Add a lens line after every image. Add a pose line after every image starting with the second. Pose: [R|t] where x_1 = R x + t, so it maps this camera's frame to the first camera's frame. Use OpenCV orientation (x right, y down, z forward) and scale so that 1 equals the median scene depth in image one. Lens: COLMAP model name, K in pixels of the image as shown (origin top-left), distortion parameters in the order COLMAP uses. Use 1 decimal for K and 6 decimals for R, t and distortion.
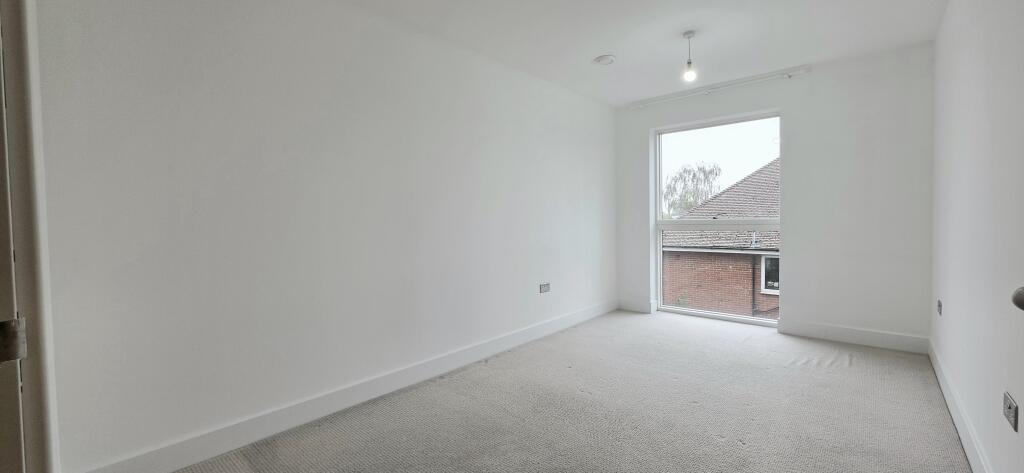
lens RADIAL K [[390.2, 0, 512.0], [0, 390.2, 236.5], [0, 0, 1]] dist [0.000232, -0.000027]
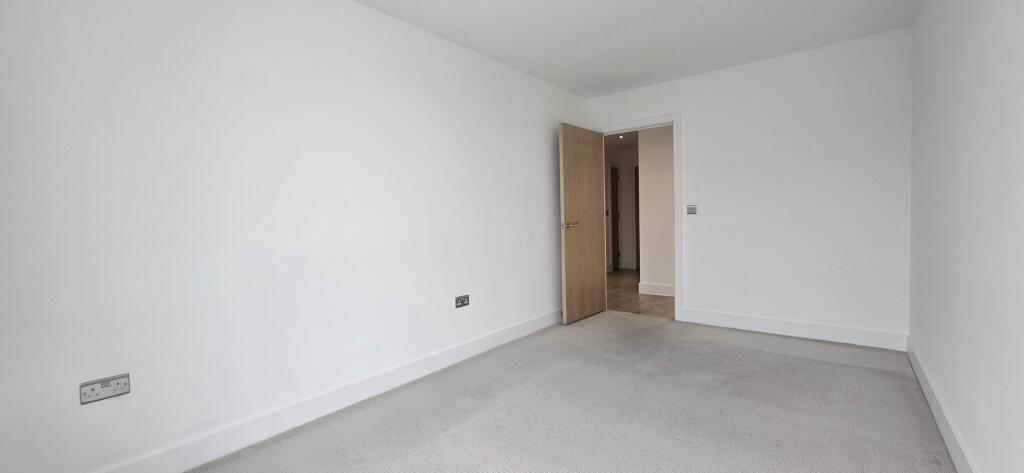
lens RADIAL K [[407.6, 0, 512.0], [0, 407.6, 236.5], [0, 0, 1]] dist [0.001639, 0.000016]
pose [[0.998807, -0.015687, 0.046244, 0.148811], [0.015183, 0.999822, 0.011245, -0.009169], [-0.046412, -0.010529, 0.998867, 0.158314]]
